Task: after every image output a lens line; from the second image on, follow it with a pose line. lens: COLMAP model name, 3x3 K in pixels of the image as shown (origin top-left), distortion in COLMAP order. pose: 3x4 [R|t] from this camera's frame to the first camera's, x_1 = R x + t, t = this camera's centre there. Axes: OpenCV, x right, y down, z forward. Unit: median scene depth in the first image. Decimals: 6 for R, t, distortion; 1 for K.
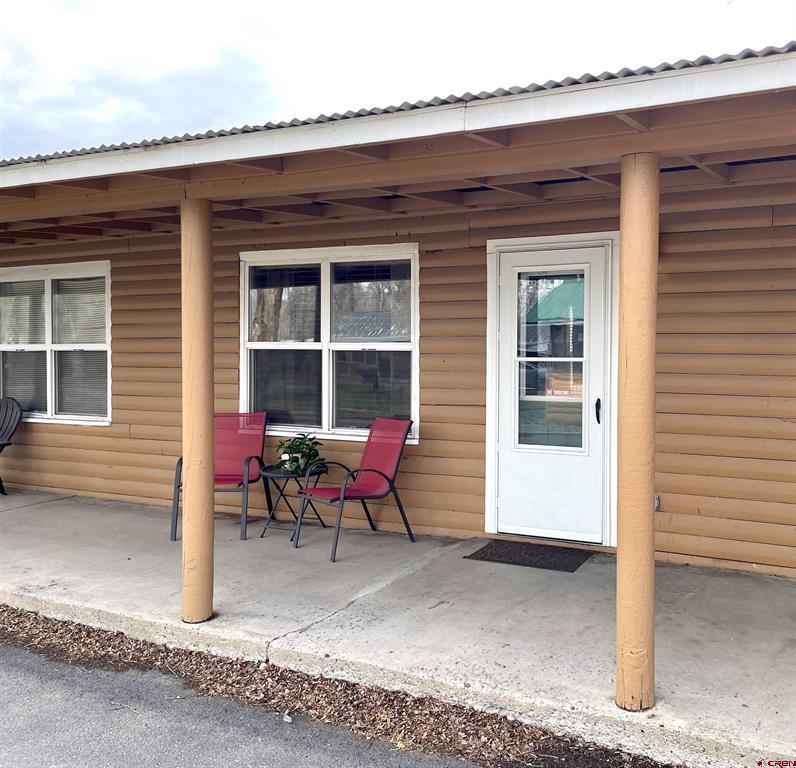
lens RADIAL K [[692.7, 0, 398.4], [0, 692.7, 382.3], [0, 0, 1]] dist [0.058434, 0.006935]
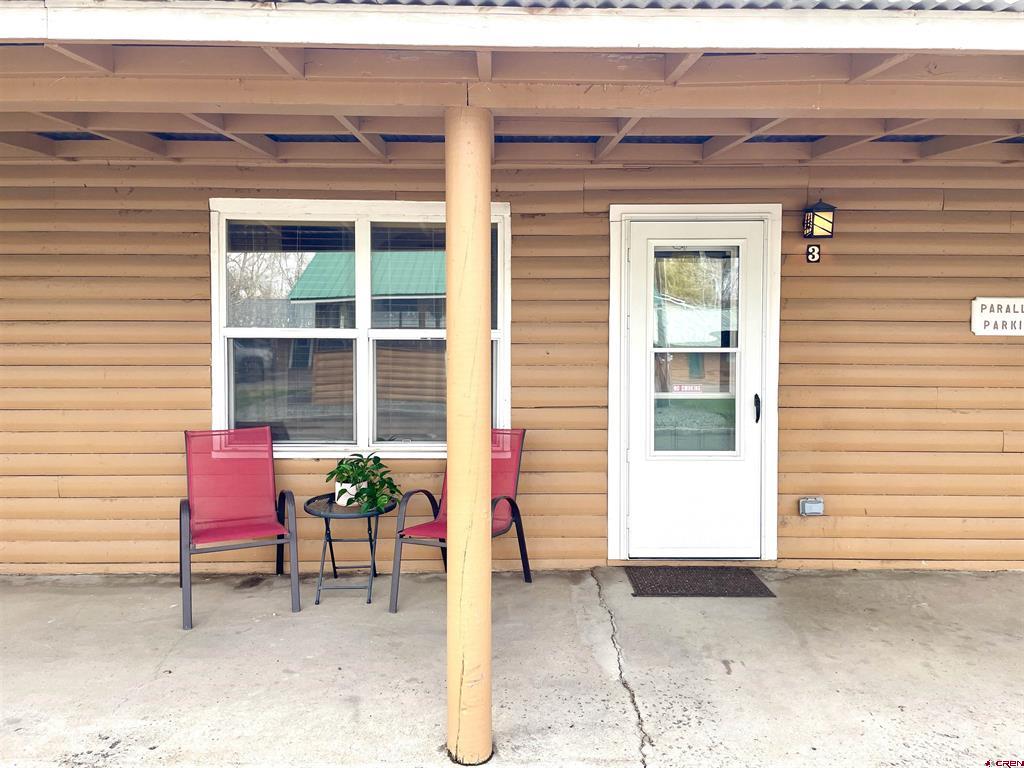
lens RADIAL K [[767.6, 0, 504.0], [0, 767.6, 385.9], [0, 0, 1]] dist [0.093795, -0.120981]
pose [[0.911314, -0.028956, 0.410692, -0.362556], [0.020684, 0.999484, 0.024571, -0.015884], [-0.411192, -0.013897, 0.911443, 0.215336]]
